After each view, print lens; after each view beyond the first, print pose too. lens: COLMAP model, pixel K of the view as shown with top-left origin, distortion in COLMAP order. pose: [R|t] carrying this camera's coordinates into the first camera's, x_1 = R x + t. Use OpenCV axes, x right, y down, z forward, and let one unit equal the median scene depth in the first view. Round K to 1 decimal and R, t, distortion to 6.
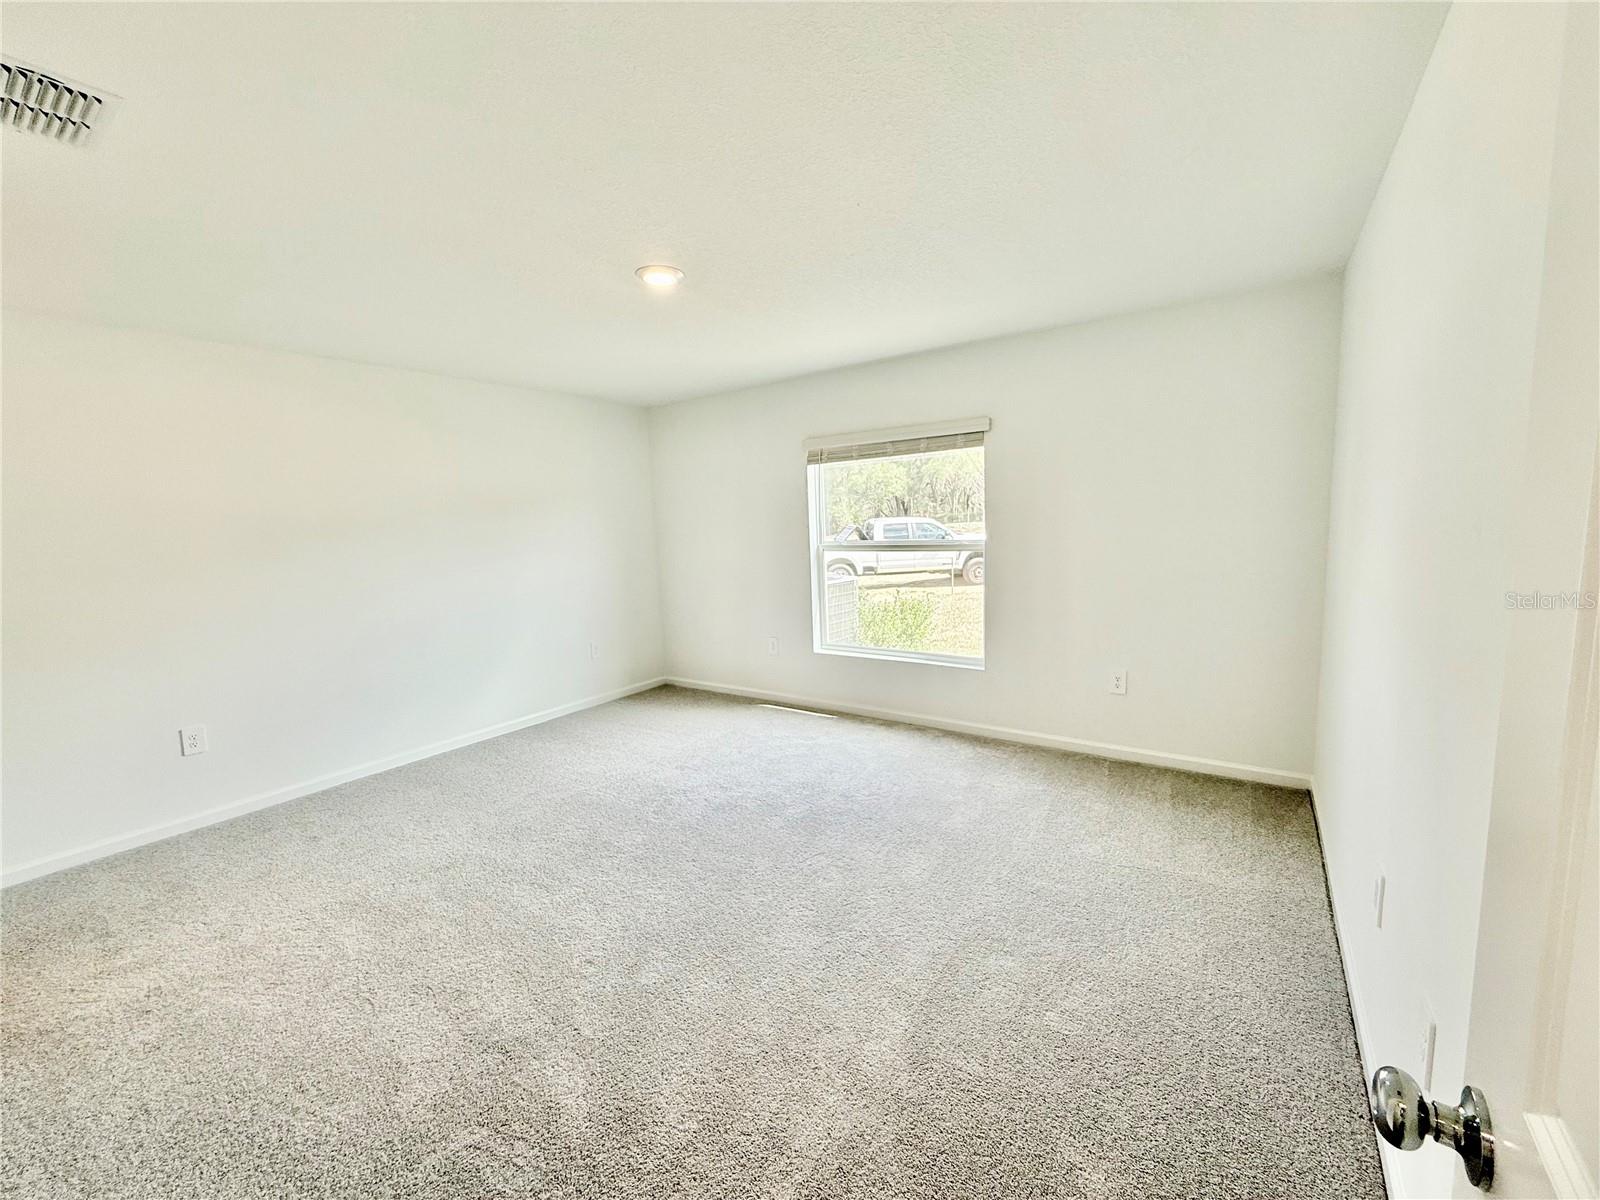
lens RADIAL K [[641.4, 0, 803.1], [0, 641.4, 601.6], [0, 0, 1]] dist [0.001102, -0.000179]
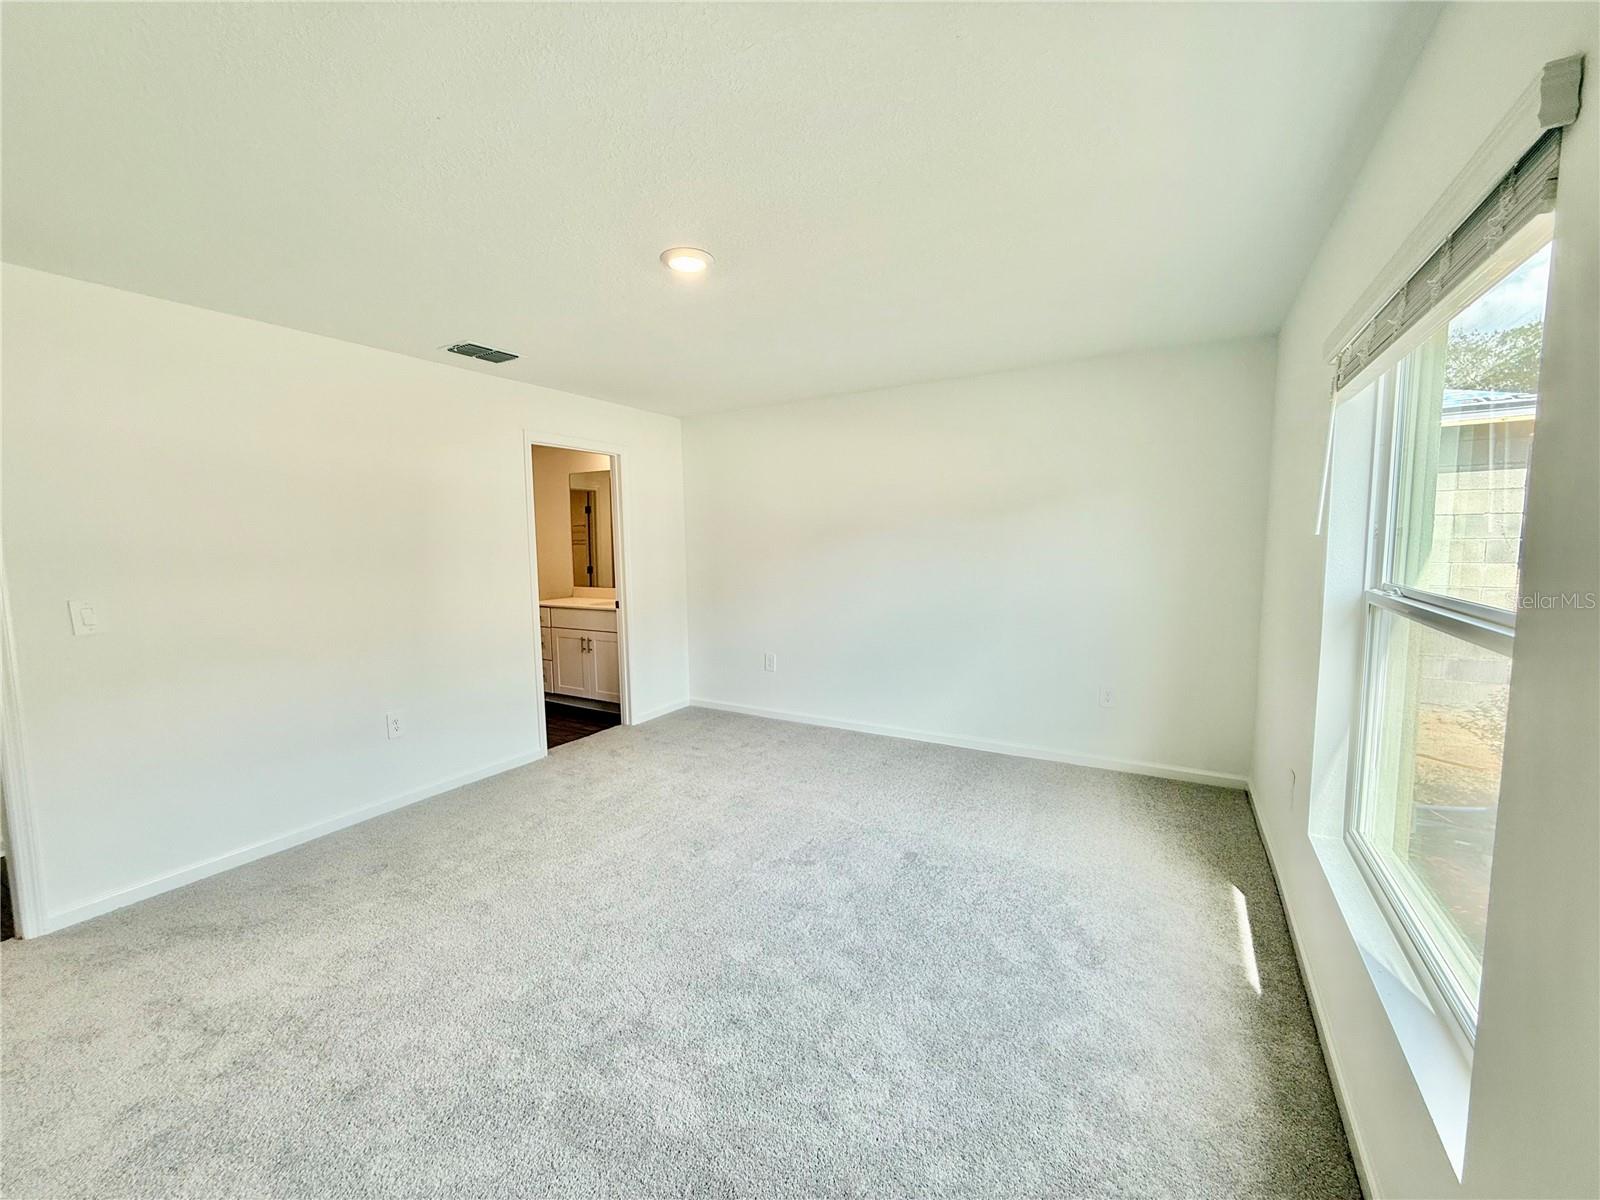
lens RADIAL K [[641.4, 0, 803.6], [0, 641.4, 598.4], [0, 0, 1]] dist [0.001102, -0.000179]
pose [[0.091625, 0.133263, -0.986836, 0.432408], [-0.119243, 0.985342, 0.121990, -0.103240], [0.988628, 0.106496, 0.106172, 0.639948]]
